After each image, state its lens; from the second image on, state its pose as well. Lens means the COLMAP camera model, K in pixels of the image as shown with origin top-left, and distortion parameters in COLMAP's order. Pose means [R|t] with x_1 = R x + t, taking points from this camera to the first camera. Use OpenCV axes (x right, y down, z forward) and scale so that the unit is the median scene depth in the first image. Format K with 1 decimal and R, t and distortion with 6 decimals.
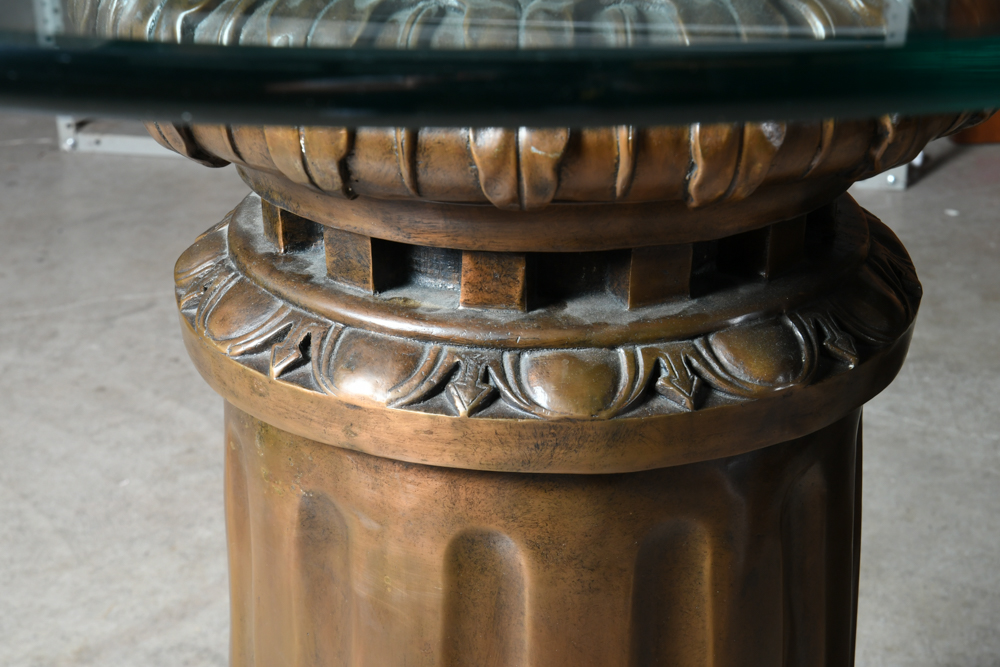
lens RADIAL K [[2191.6, 0, 499.5], [0, 2191.6, 332.8], [0, 0, 1]] dist [0.577230, 0.000000]
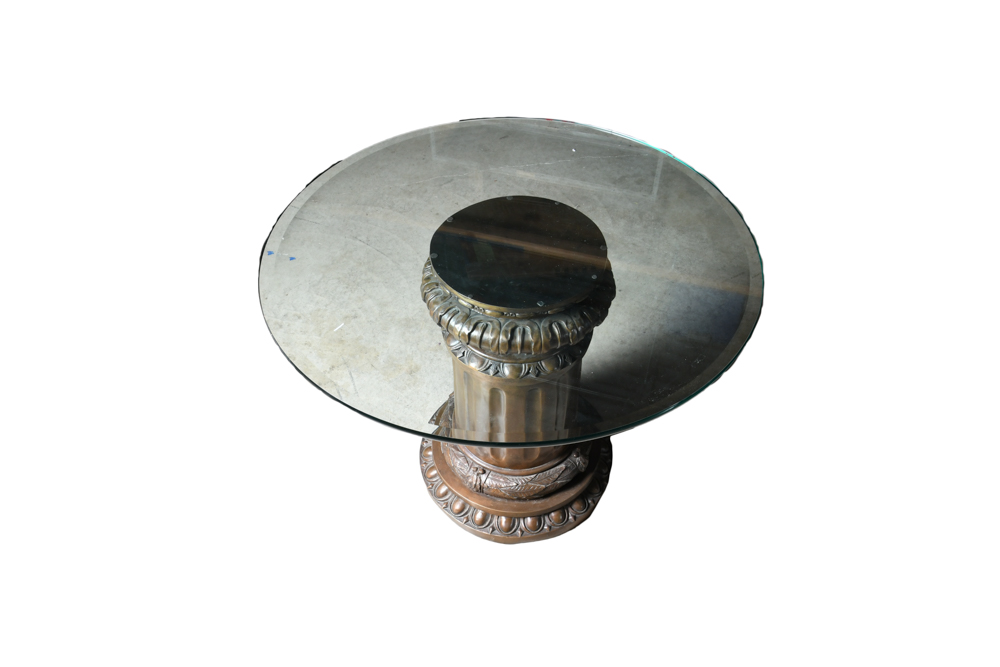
lens RADIAL K [[697.6, 0, 508.2], [0, 697.6, 337.9], [0, 0, 1]] dist [-0.004801, -0.000268]
pose [[0.993818, 0.085114, -0.071279, 0.128594], [-0.053226, 0.928740, 0.366891, -0.634095], [0.097427, -0.360829, 0.927529, -0.486674]]
